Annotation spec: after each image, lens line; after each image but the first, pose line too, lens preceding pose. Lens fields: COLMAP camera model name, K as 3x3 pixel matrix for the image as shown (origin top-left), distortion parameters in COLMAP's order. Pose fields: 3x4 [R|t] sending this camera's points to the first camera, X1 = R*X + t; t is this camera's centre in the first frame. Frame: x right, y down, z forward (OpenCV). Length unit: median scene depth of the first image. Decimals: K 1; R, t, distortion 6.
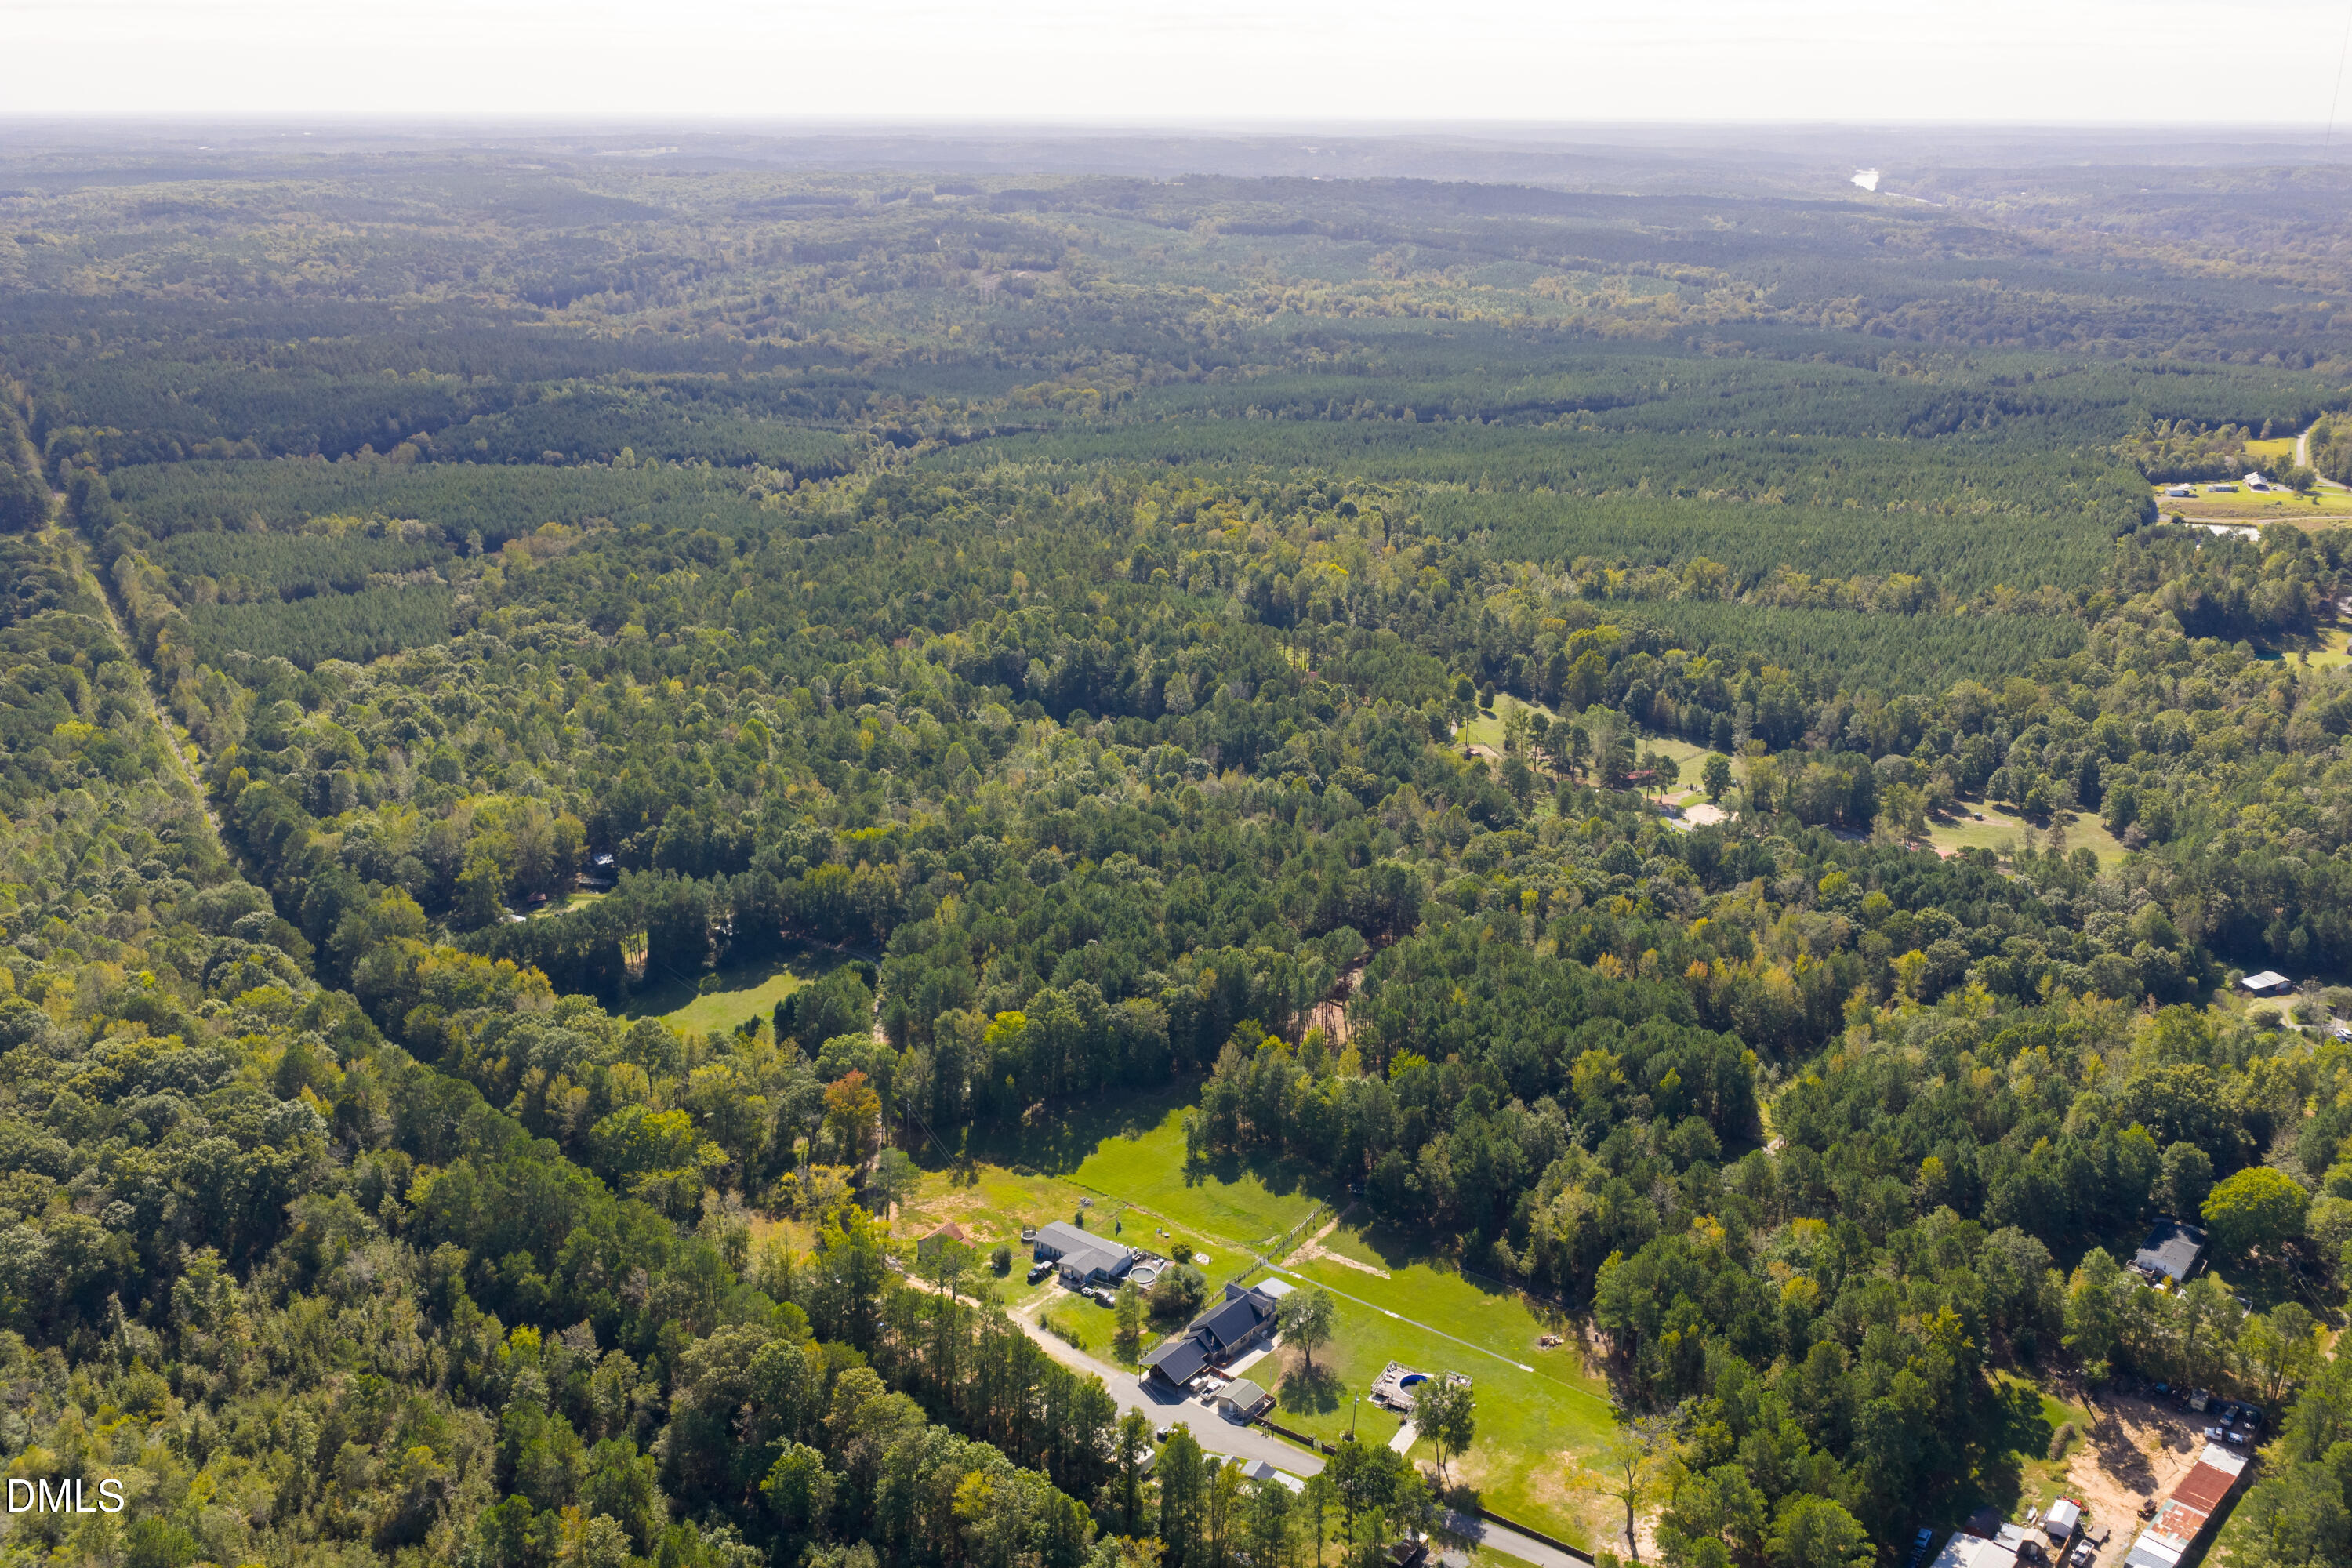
lens RADIAL K [[1948.8, 0, 1174.1], [0, 1948.8, 784.3], [0, 0, 1]] dist [0.011940, -0.019204]
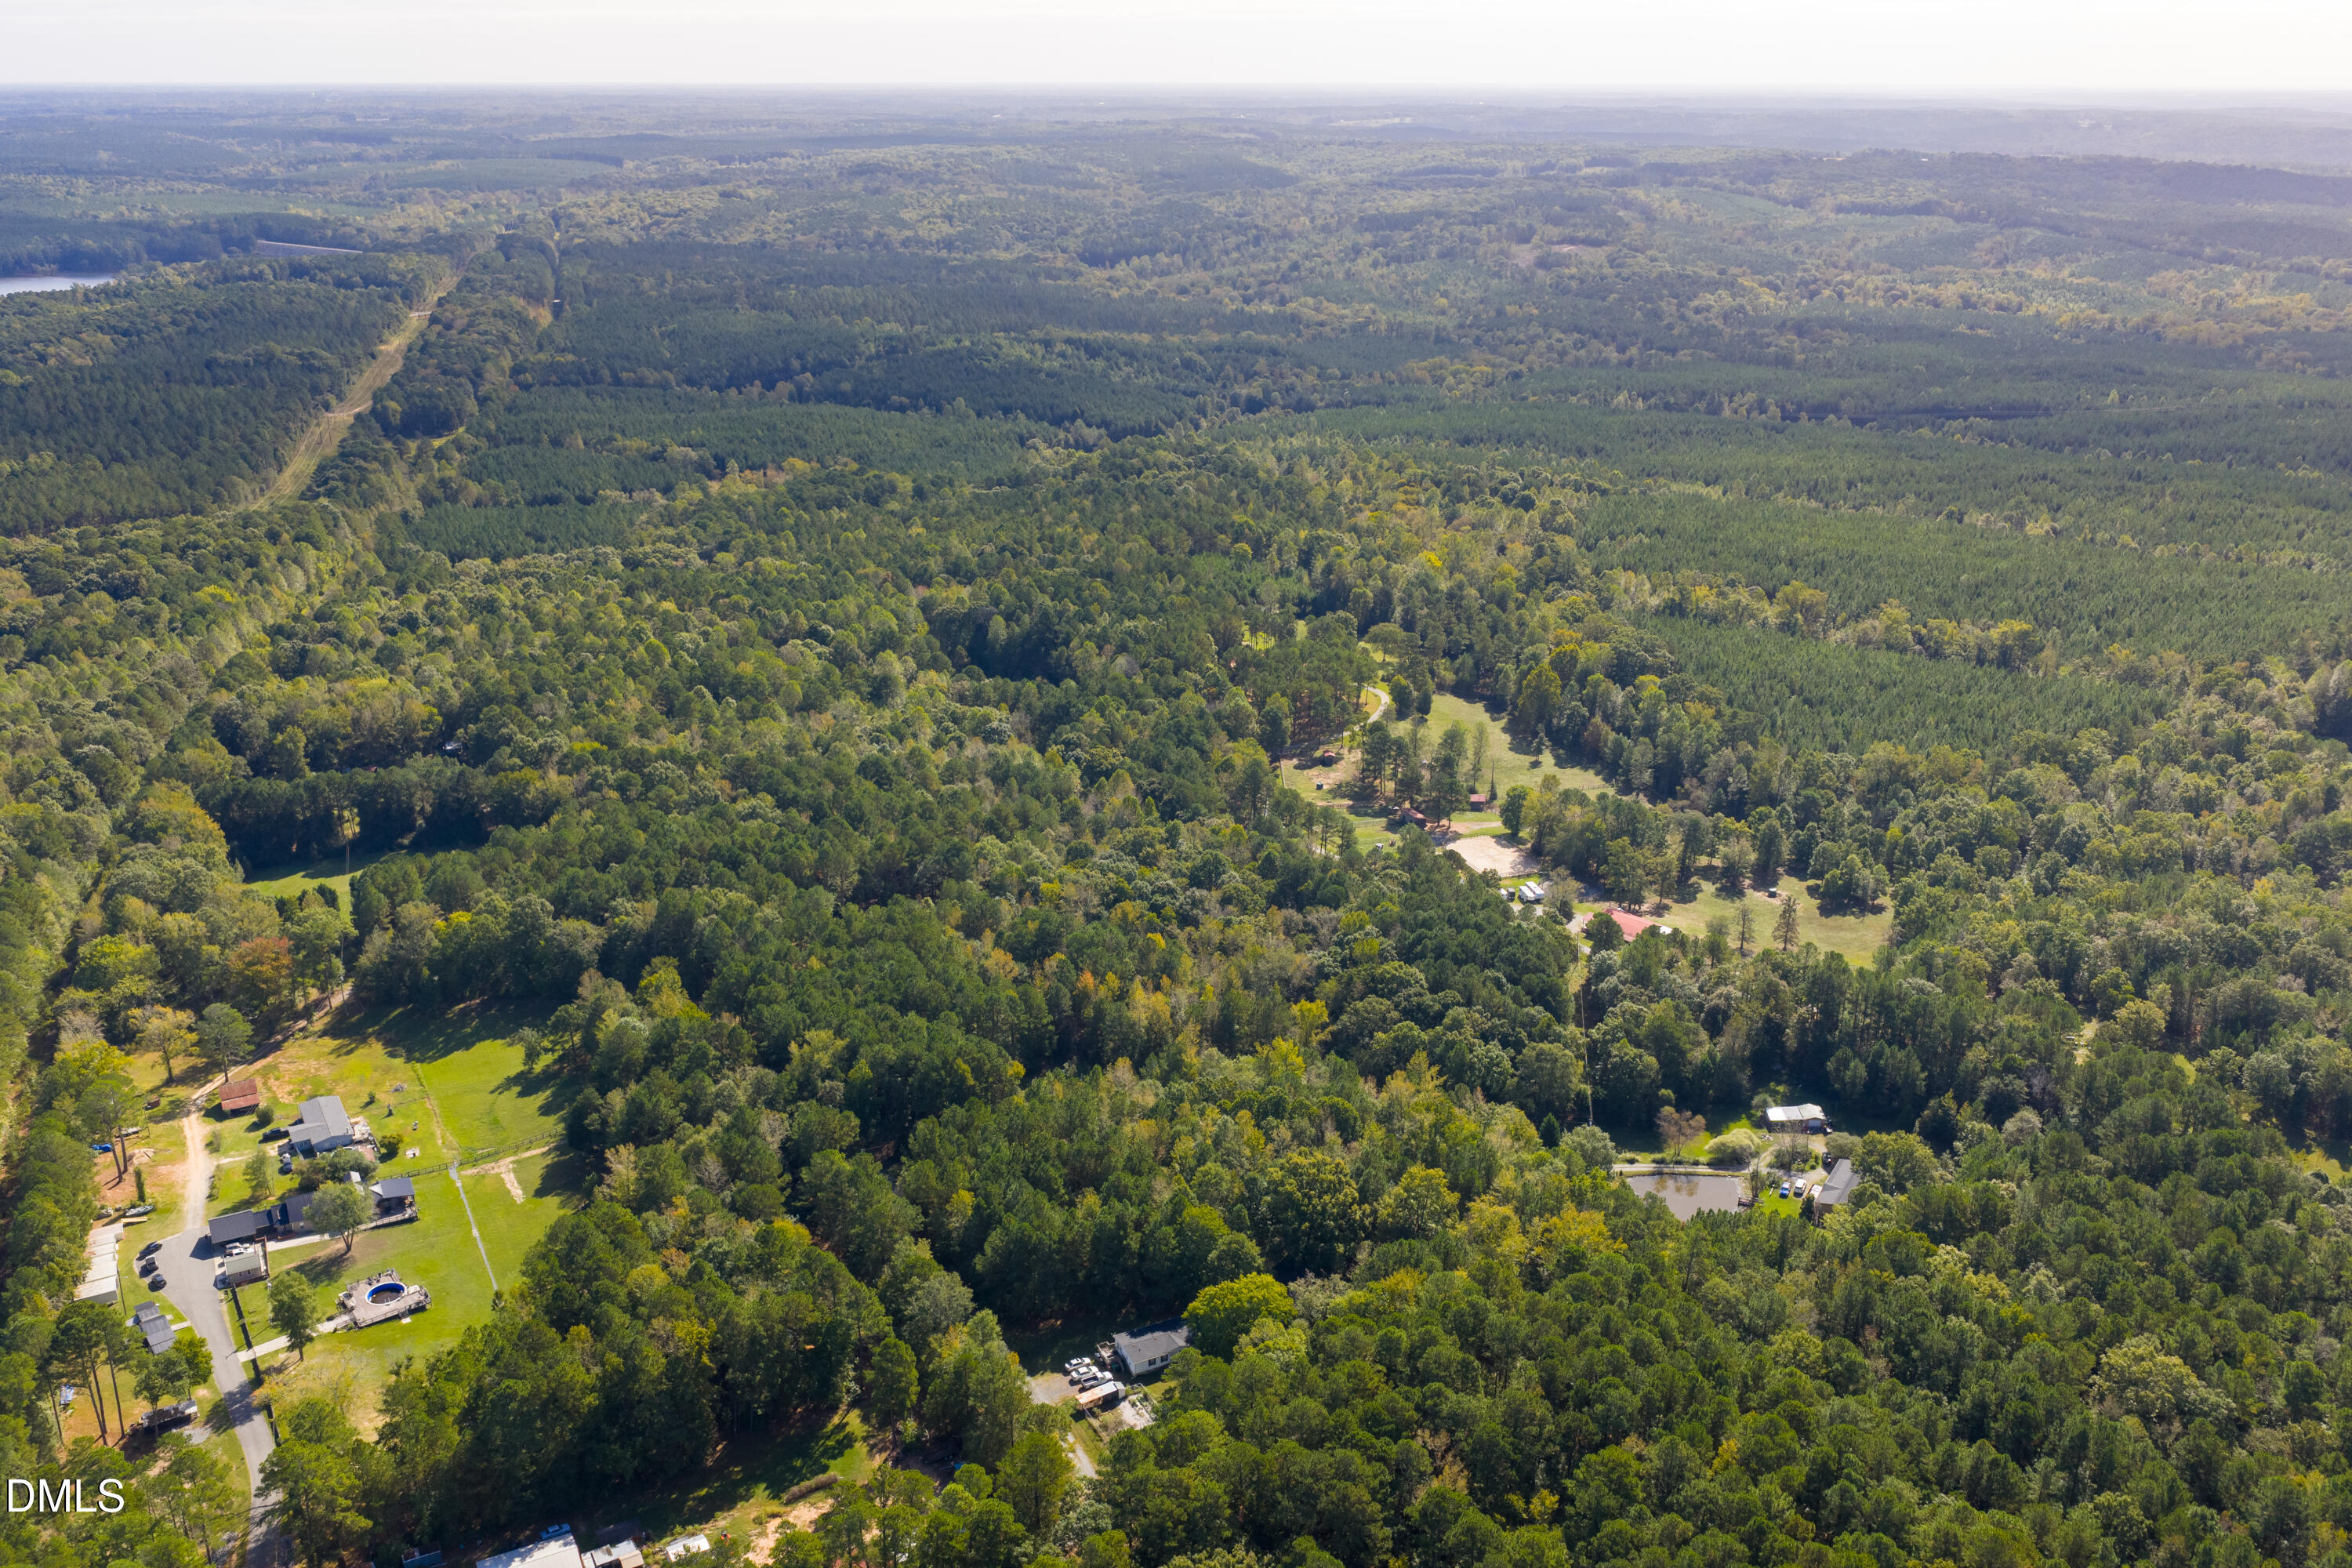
lens RADIAL K [[1948.8, 0, 1175.1], [0, 1948.8, 782.7], [0, 0, 1]] dist [0.011940, -0.019204]
pose [[0.924782, 0.127951, -0.358340, 0.461753], [-0.123454, 0.991715, 0.035506, -0.029473], [0.359914, 0.011403, 0.932916, 0.089710]]
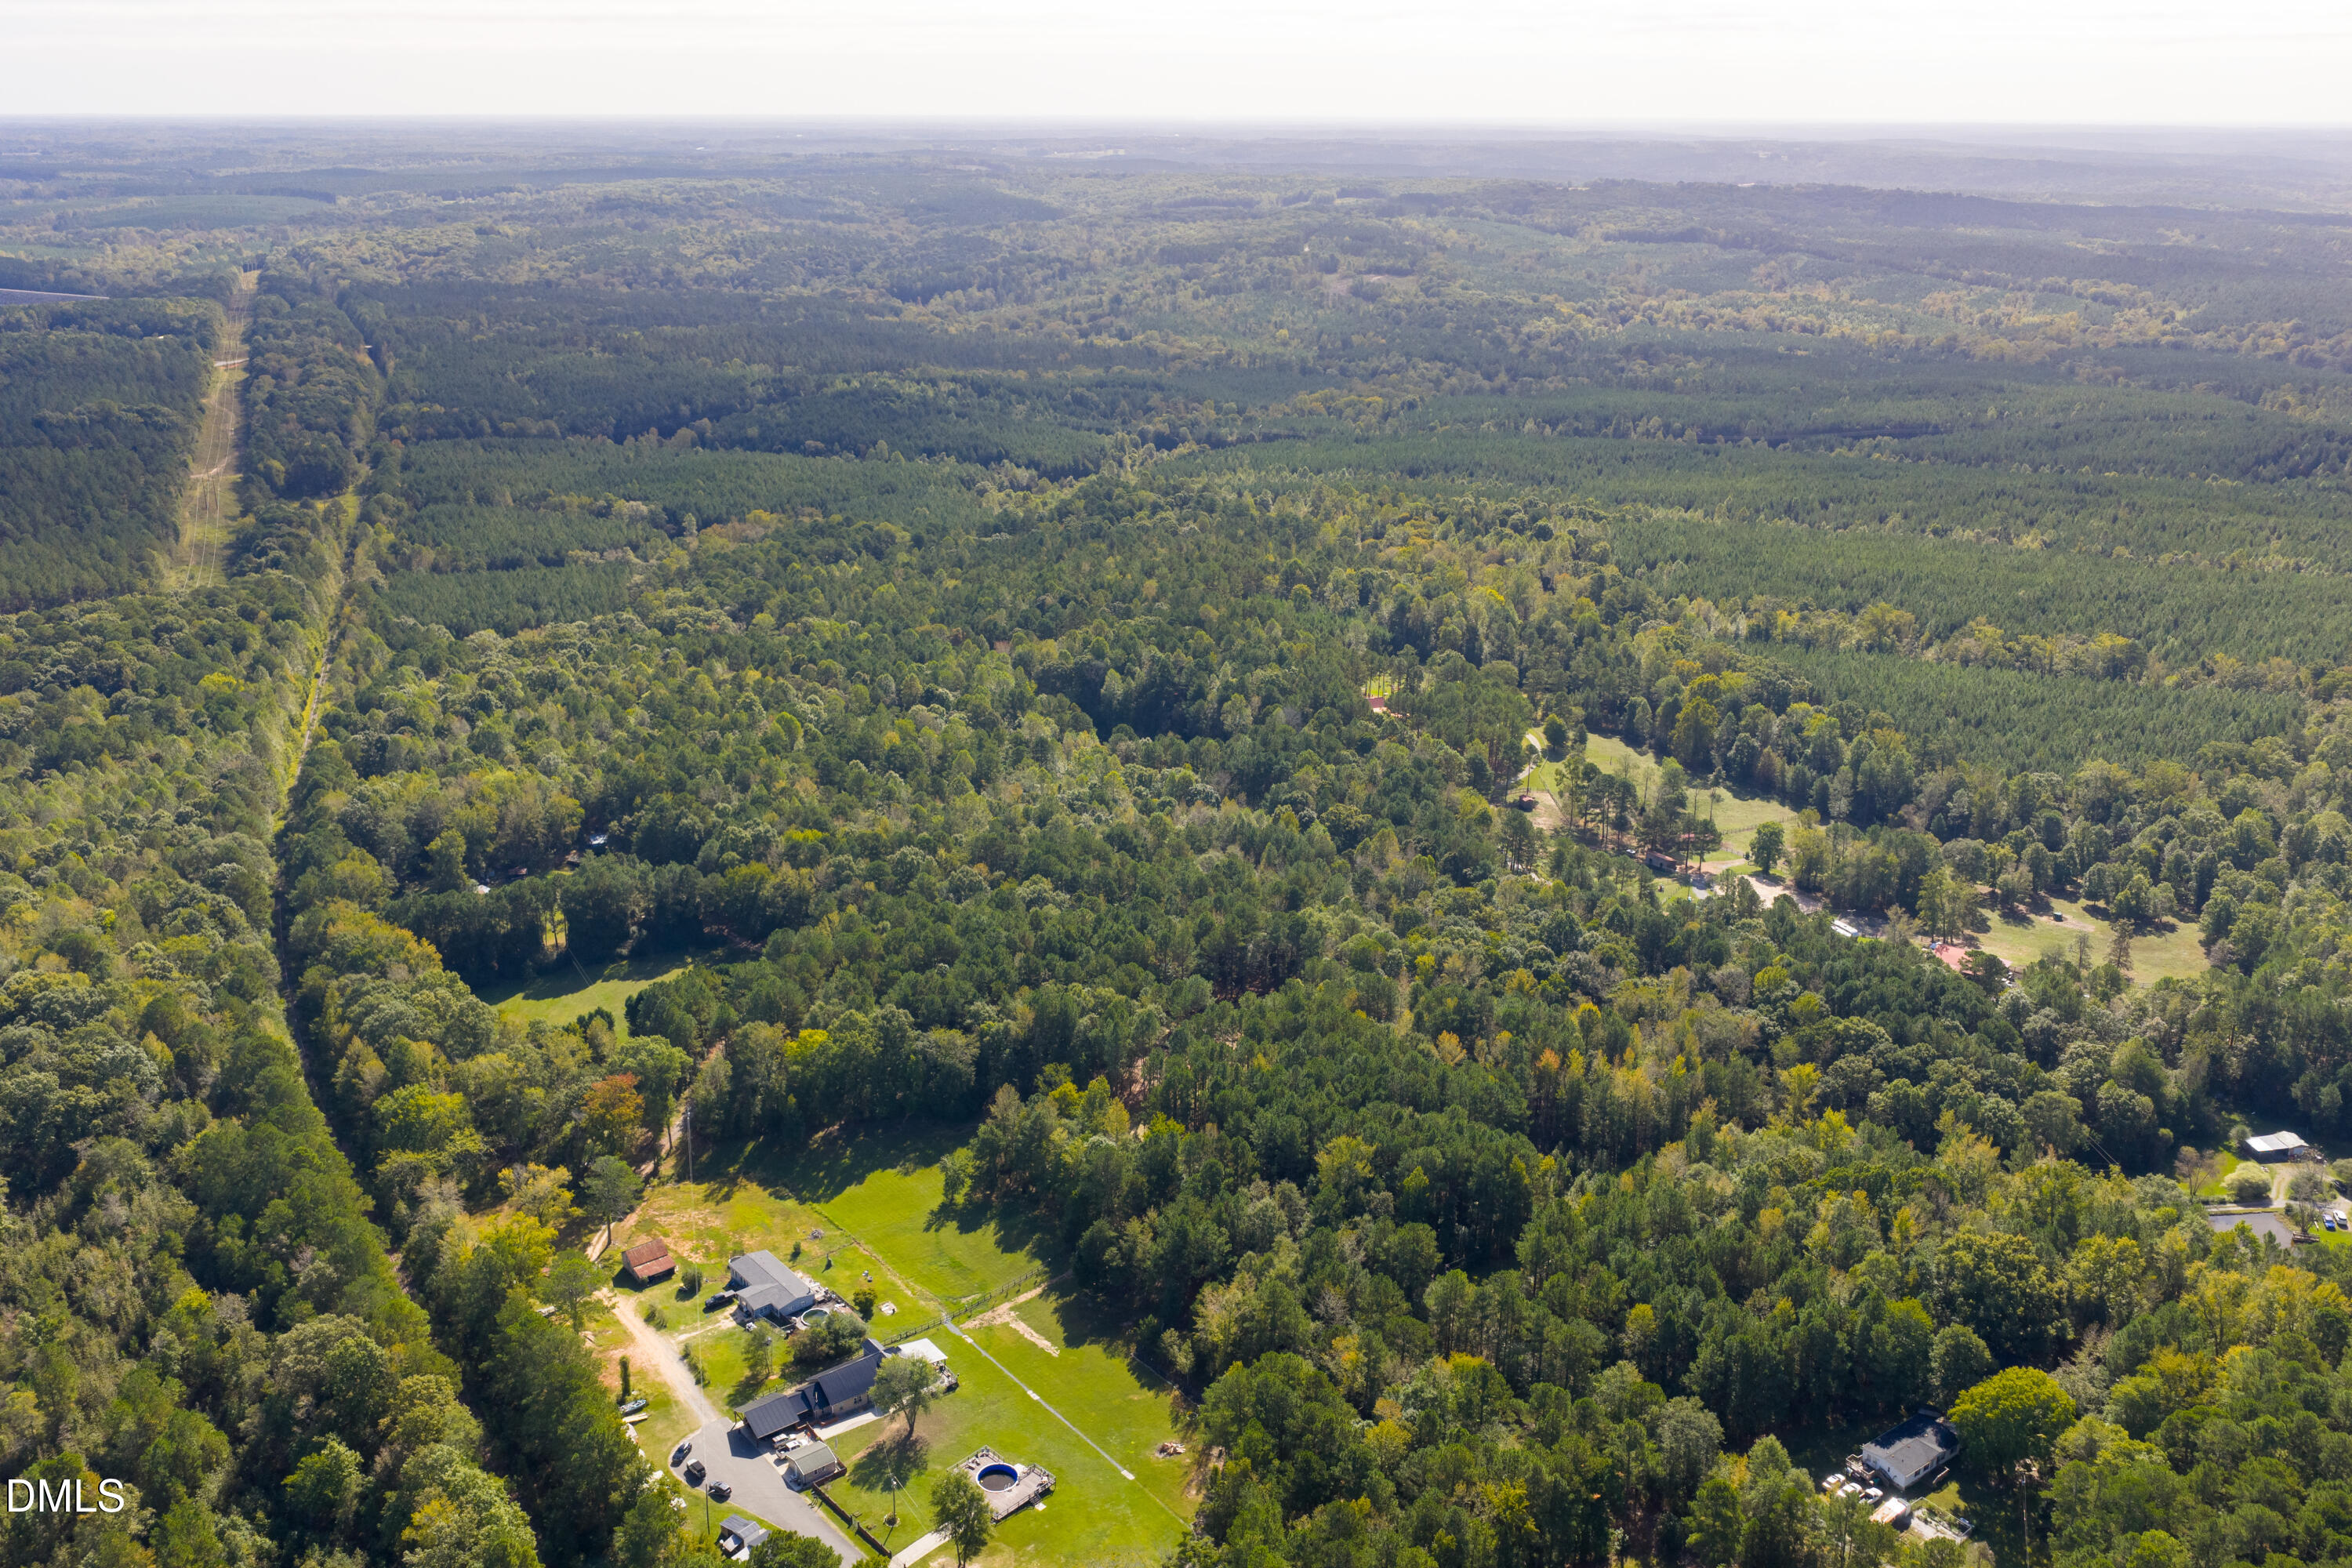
lens RADIAL K [[1948.8, 0, 1175.5], [0, 1948.8, 782.2], [0, 0, 1]] dist [0.011940, -0.019204]
pose [[0.973586, 0.073953, -0.216011, 0.206463], [-0.074489, 0.997206, 0.005669, -0.018742], [0.215827, 0.010571, 0.976374, 0.055331]]
